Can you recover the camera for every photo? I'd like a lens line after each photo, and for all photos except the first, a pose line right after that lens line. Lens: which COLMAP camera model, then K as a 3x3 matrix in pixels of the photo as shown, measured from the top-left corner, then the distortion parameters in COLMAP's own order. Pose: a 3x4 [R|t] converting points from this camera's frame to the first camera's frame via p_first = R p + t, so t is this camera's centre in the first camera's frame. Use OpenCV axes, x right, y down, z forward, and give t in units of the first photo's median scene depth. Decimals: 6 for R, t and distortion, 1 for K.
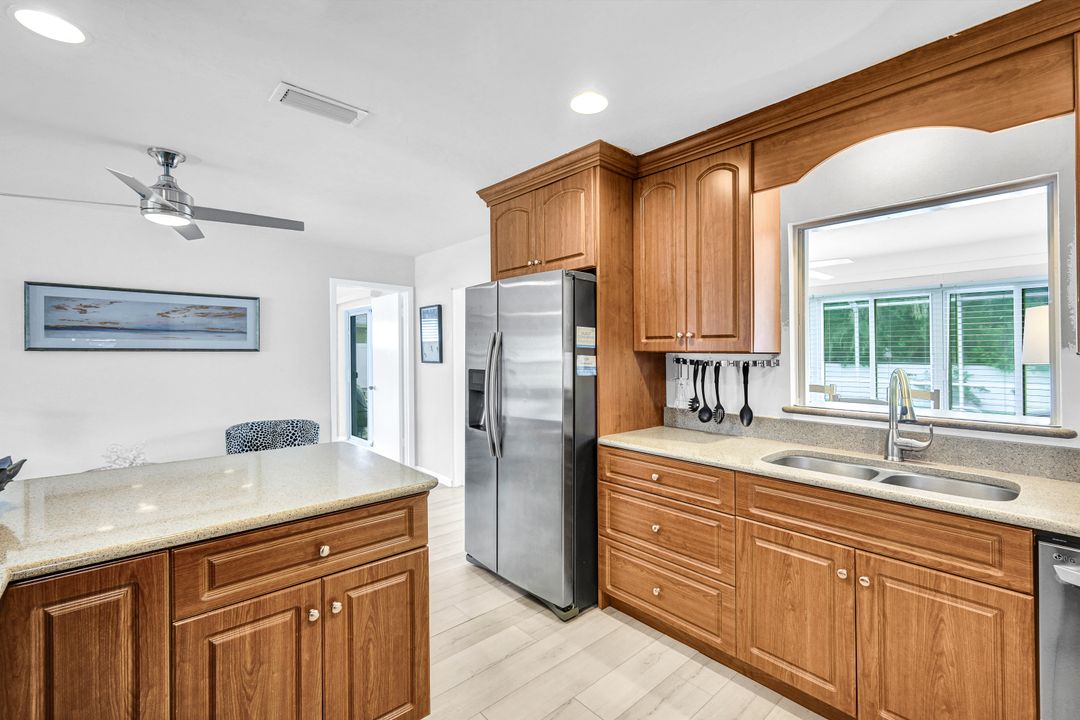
lens RADIAL K [[473.5, 0, 548.9], [0, 473.5, 343.6], [0, 0, 1]] dist [0.006443, -0.001695]
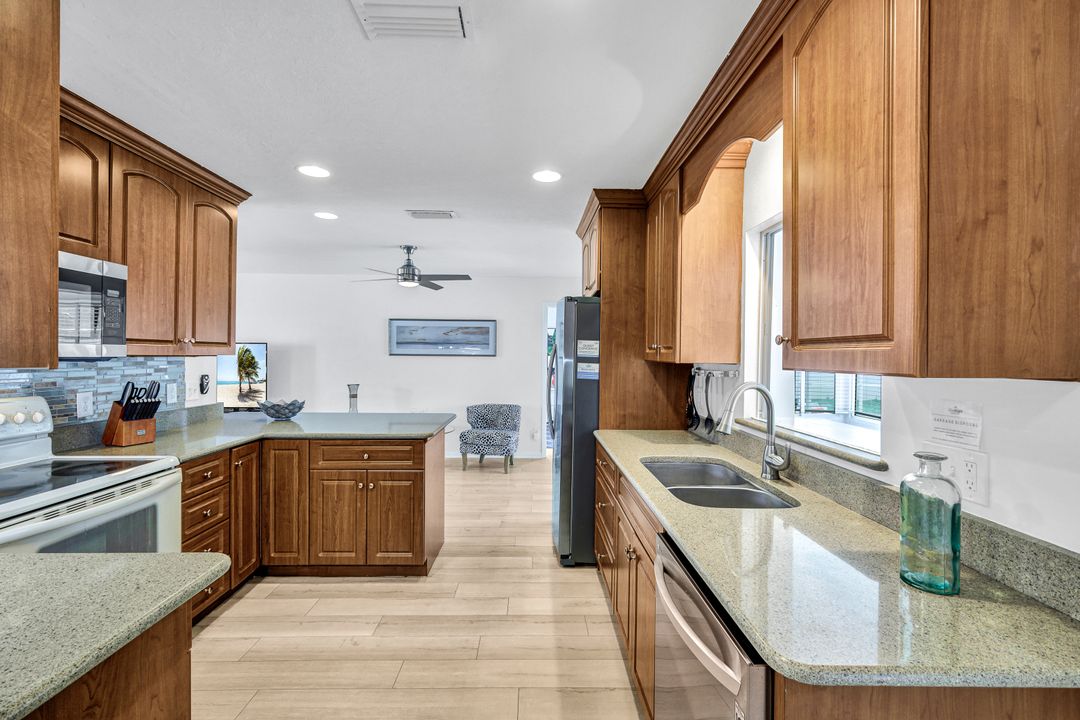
lens RADIAL K [[473.5, 0, 536.2], [0, 473.5, 345.6], [0, 0, 1]] dist [0.006443, -0.001695]
pose [[0.745858, -0.006988, -0.666068, 0.761671], [0.004462, 0.999975, -0.005494, -0.014182], [0.666090, 0.001126, 0.745871, -0.019969]]
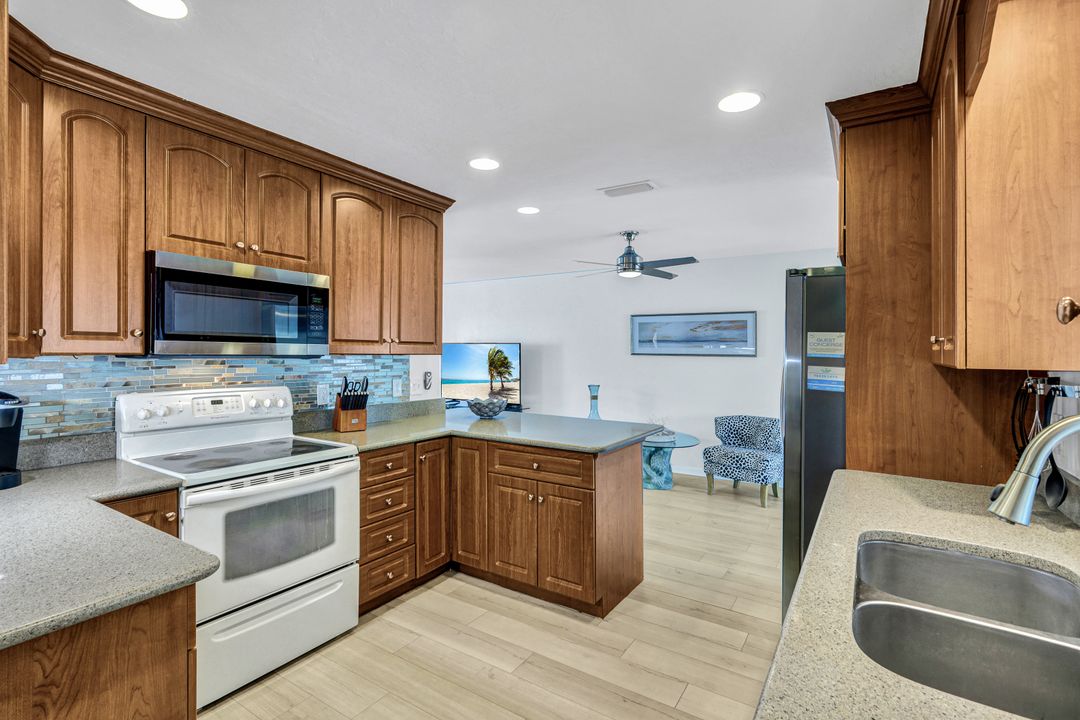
lens RADIAL K [[502.2, 0, 537.1], [0, 502.2, 338.3], [0, 0, 1]] dist [0.003682, 0.000745]
pose [[0.246930, -0.025240, -0.968705, 0.761820], [0.009447, 0.999676, -0.023639, -0.007831], [0.968987, -0.003314, 0.247088, 0.277088]]
